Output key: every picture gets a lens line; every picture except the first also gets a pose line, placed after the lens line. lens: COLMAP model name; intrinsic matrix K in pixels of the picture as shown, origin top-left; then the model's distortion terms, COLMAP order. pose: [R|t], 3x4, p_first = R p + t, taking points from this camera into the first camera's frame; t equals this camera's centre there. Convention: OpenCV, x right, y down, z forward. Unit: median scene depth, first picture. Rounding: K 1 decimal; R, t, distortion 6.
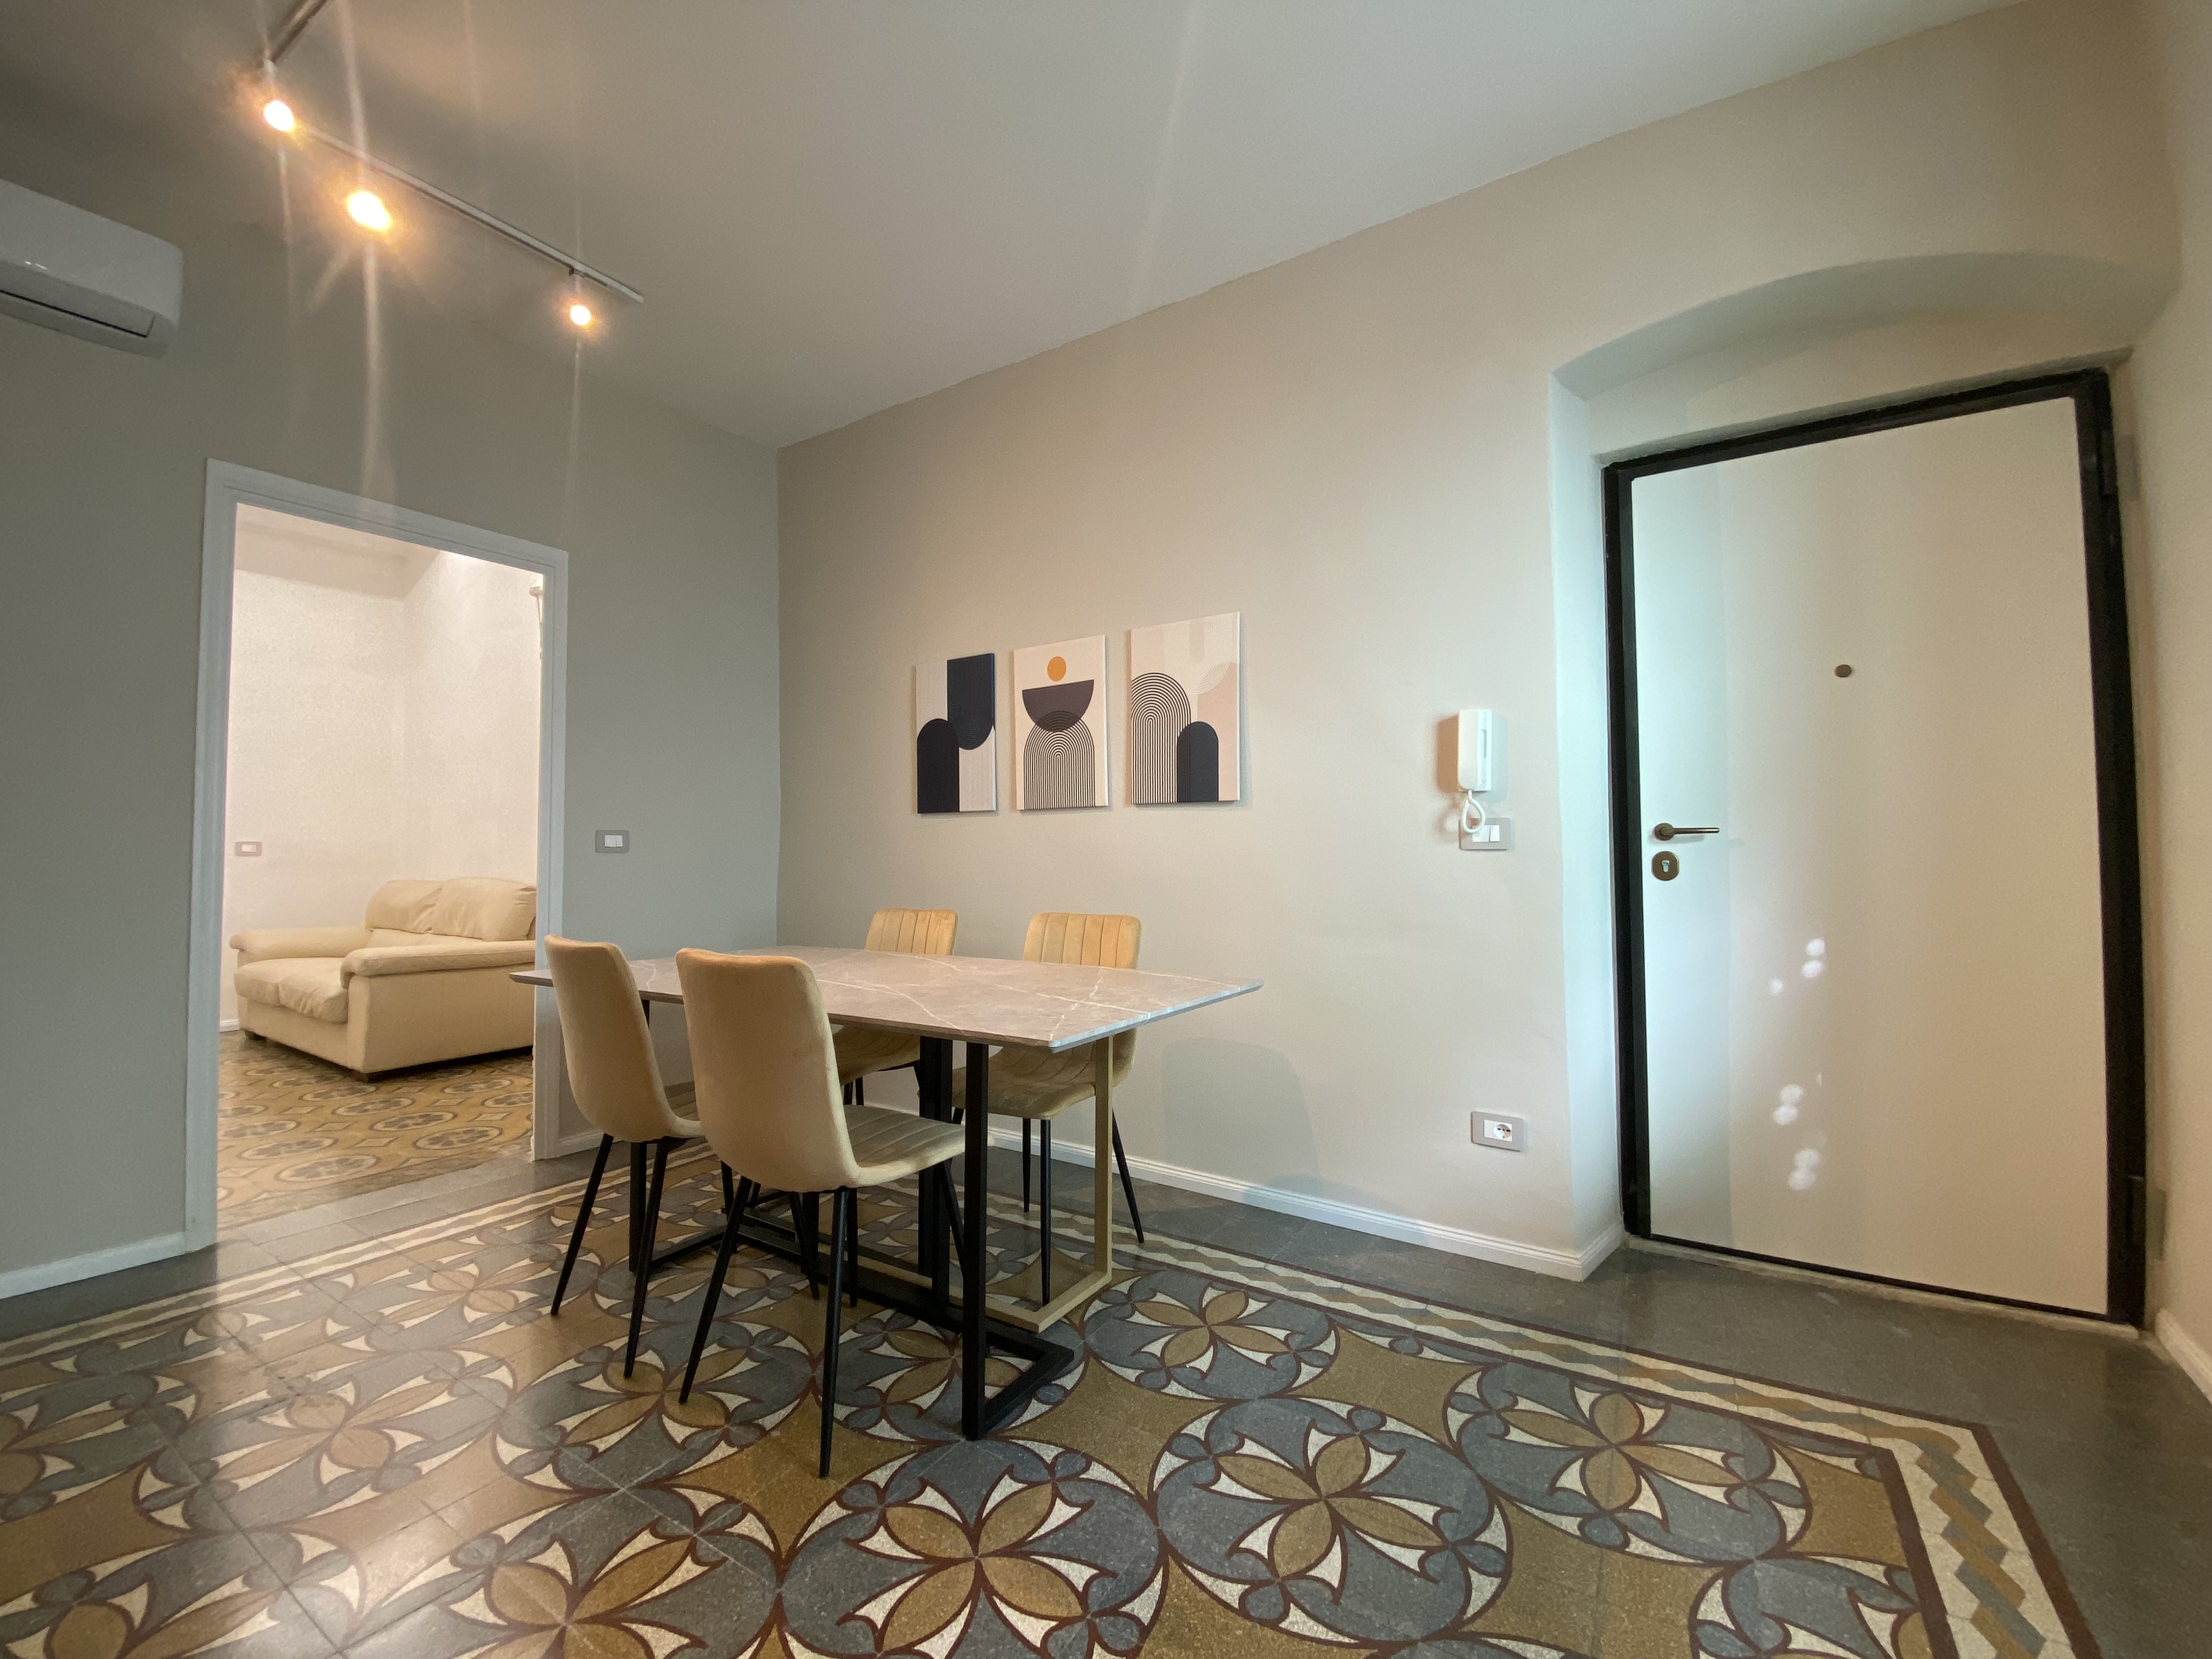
lens RADIAL K [[886.2, 0, 1101.5], [0, 886.2, 824.0], [0, 0, 1]] dist [0.022986, -0.020654]
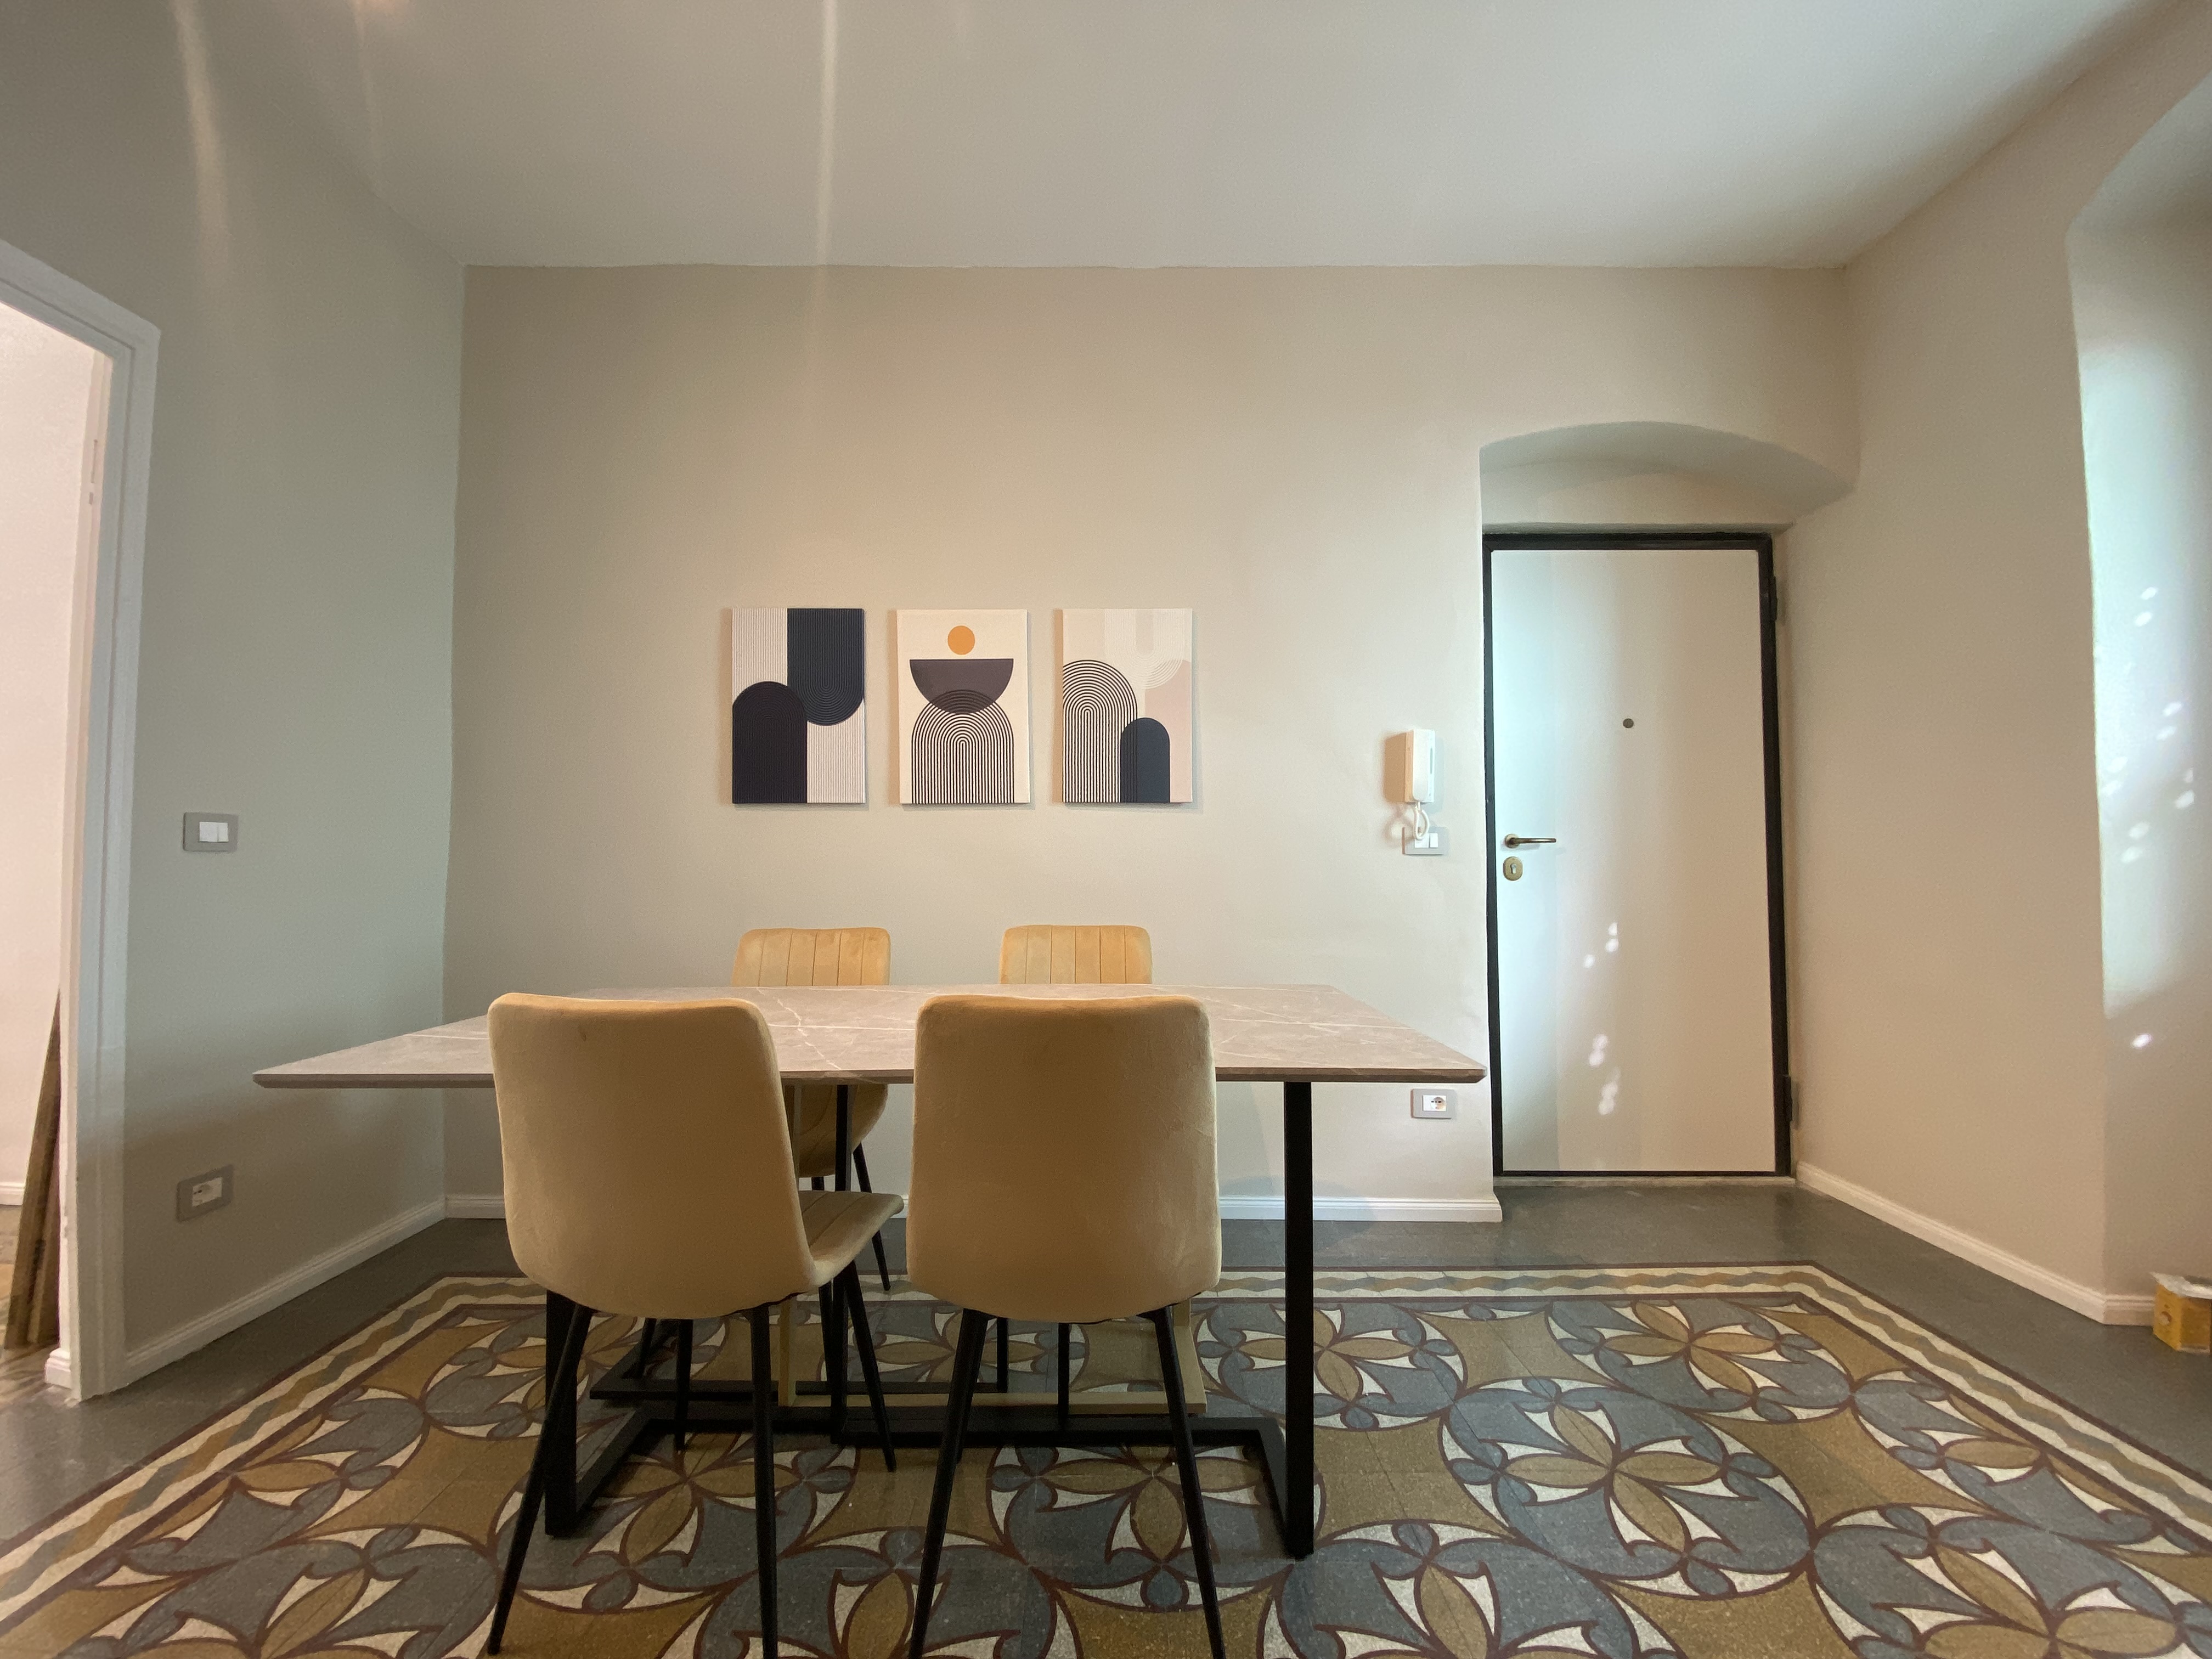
lens RADIAL K [[887.8, 0, 1093.0], [0, 887.8, 822.7], [0, 0, 1]] dist [0.022840, -0.020666]
pose [[0.845447, 0.024555, 0.533494, -0.528734], [-0.020964, 0.999698, -0.012790, 0.011794], [-0.533647, -0.000371, 0.845707, 0.271930]]
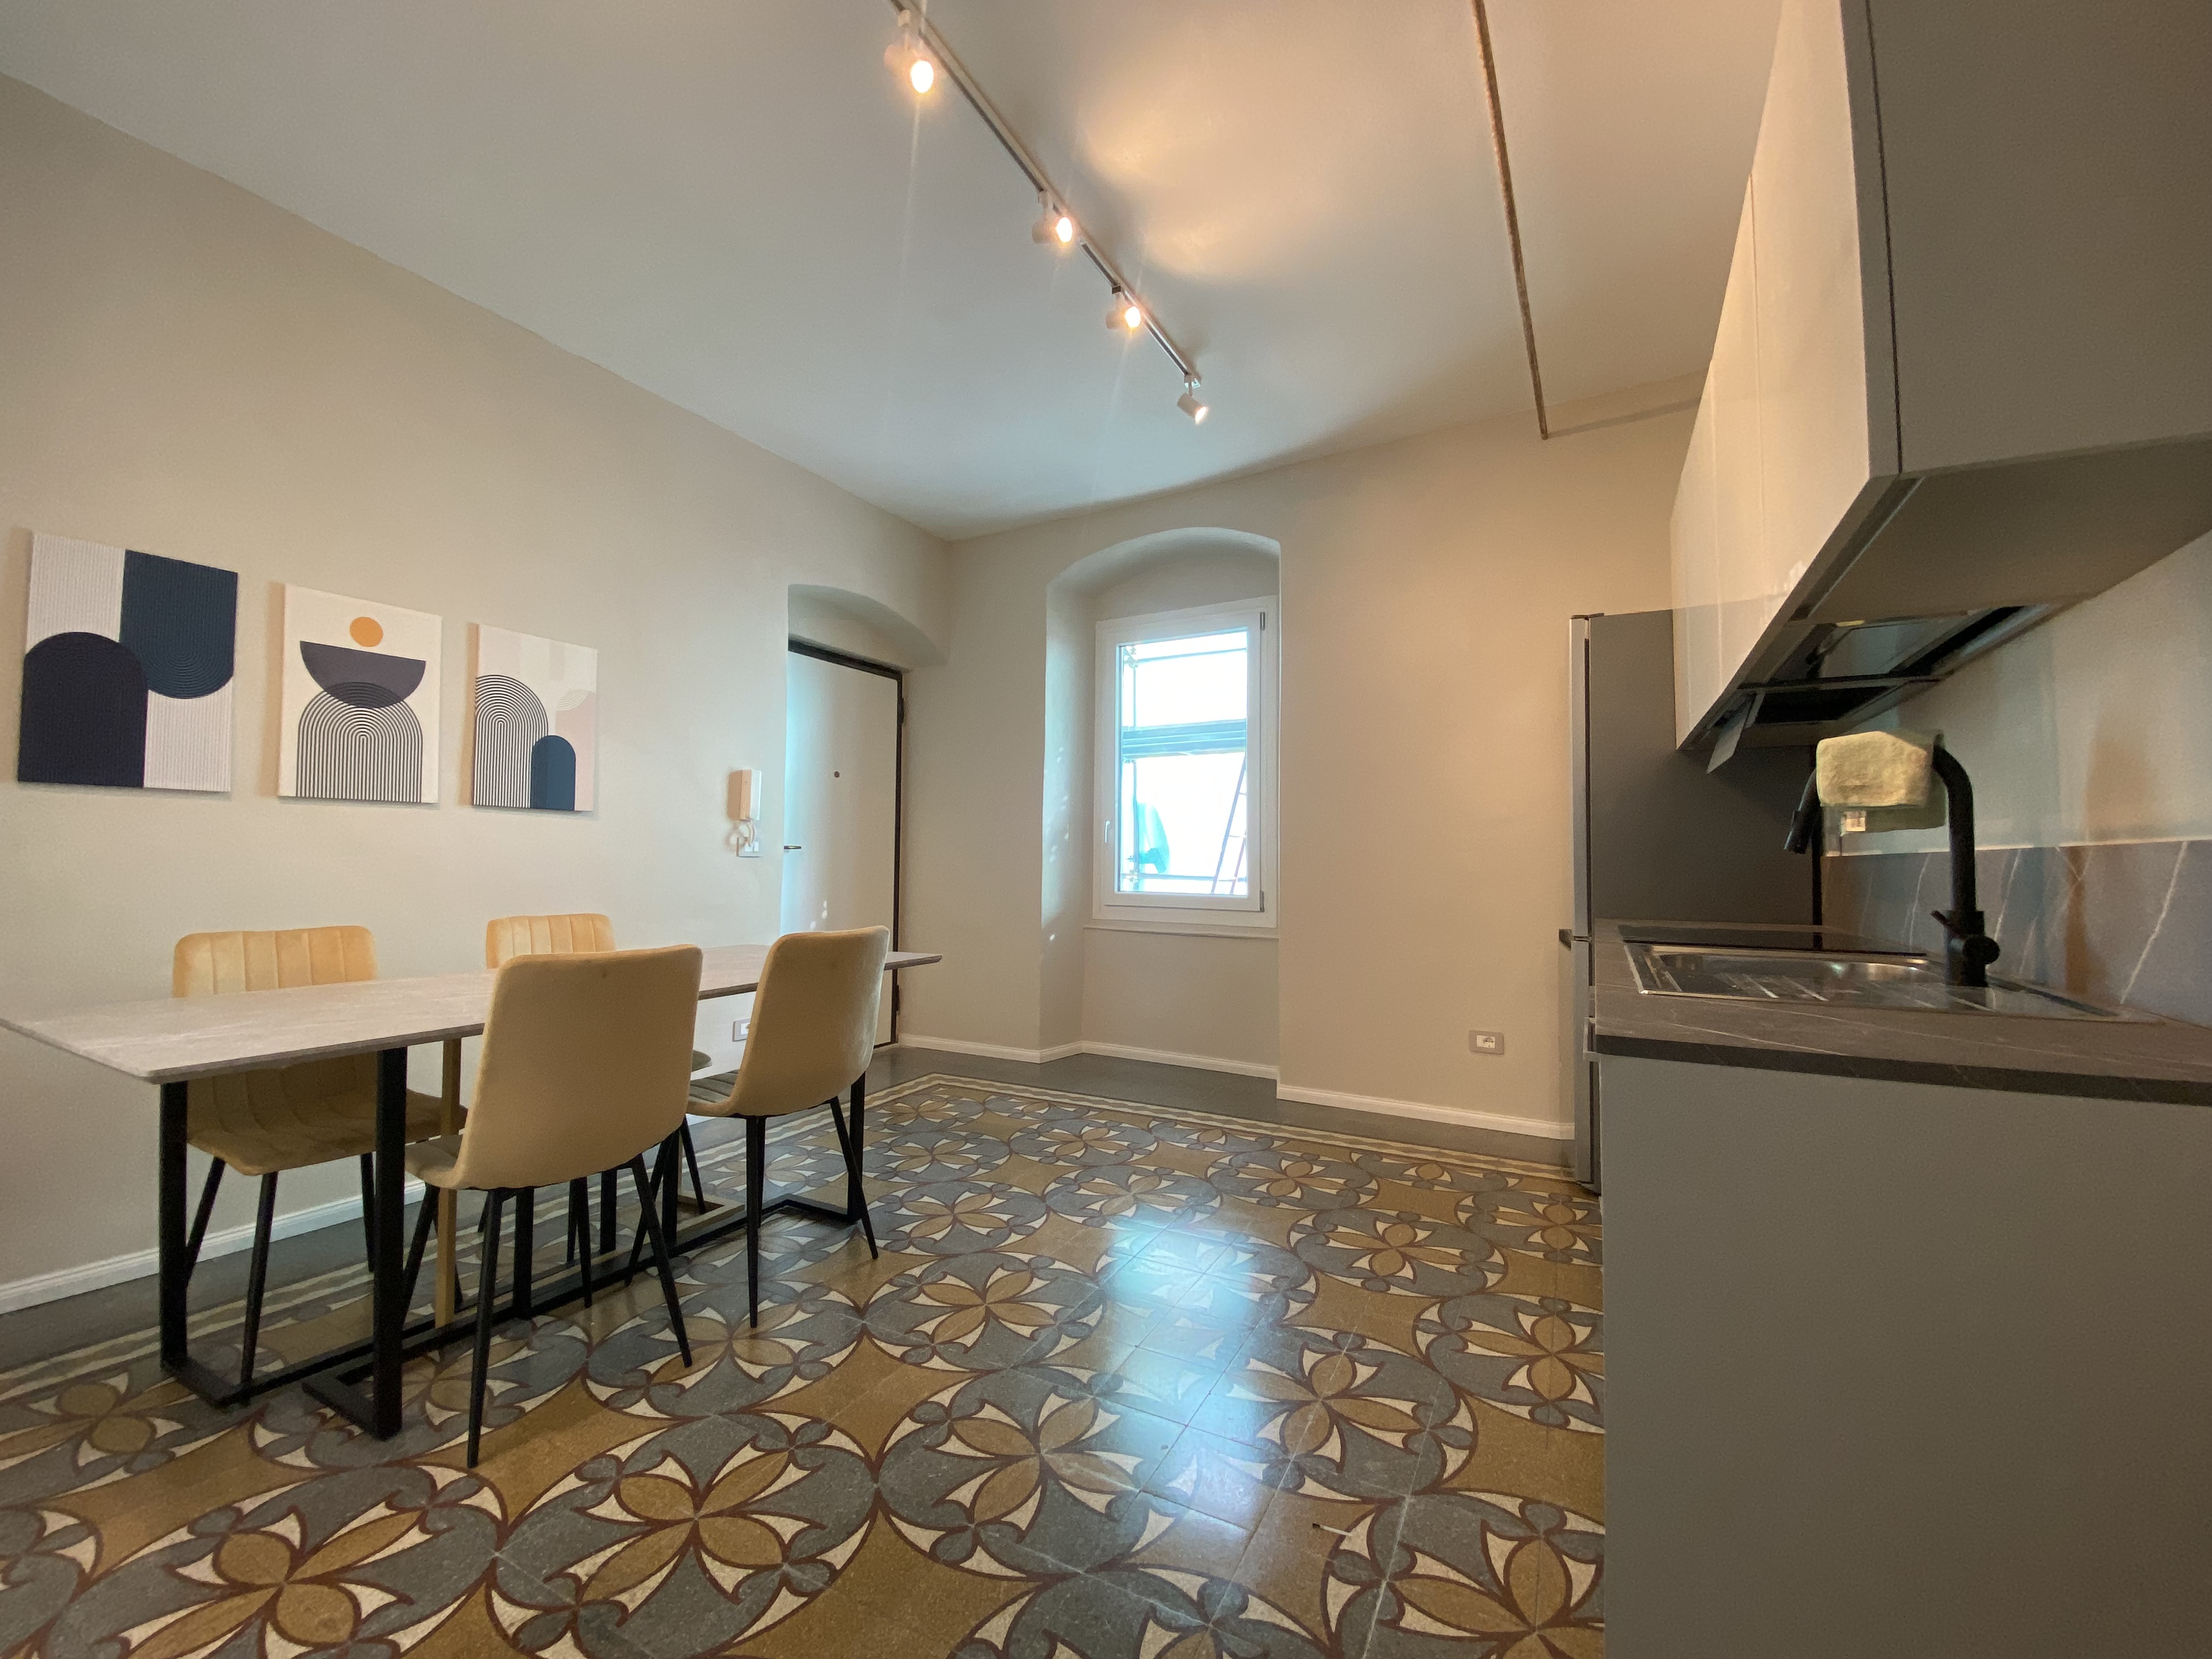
lens RADIAL K [[886.2, 0, 1101.5], [0, 886.2, 824.0], [0, 0, 1]] dist [0.022986, -0.020654]
pose [[-0.071226, 0.046745, 0.996364, -1.230794], [-0.037636, 0.998064, -0.049515, 0.026233], [-0.996750, -0.041026, -0.069329, 0.480385]]
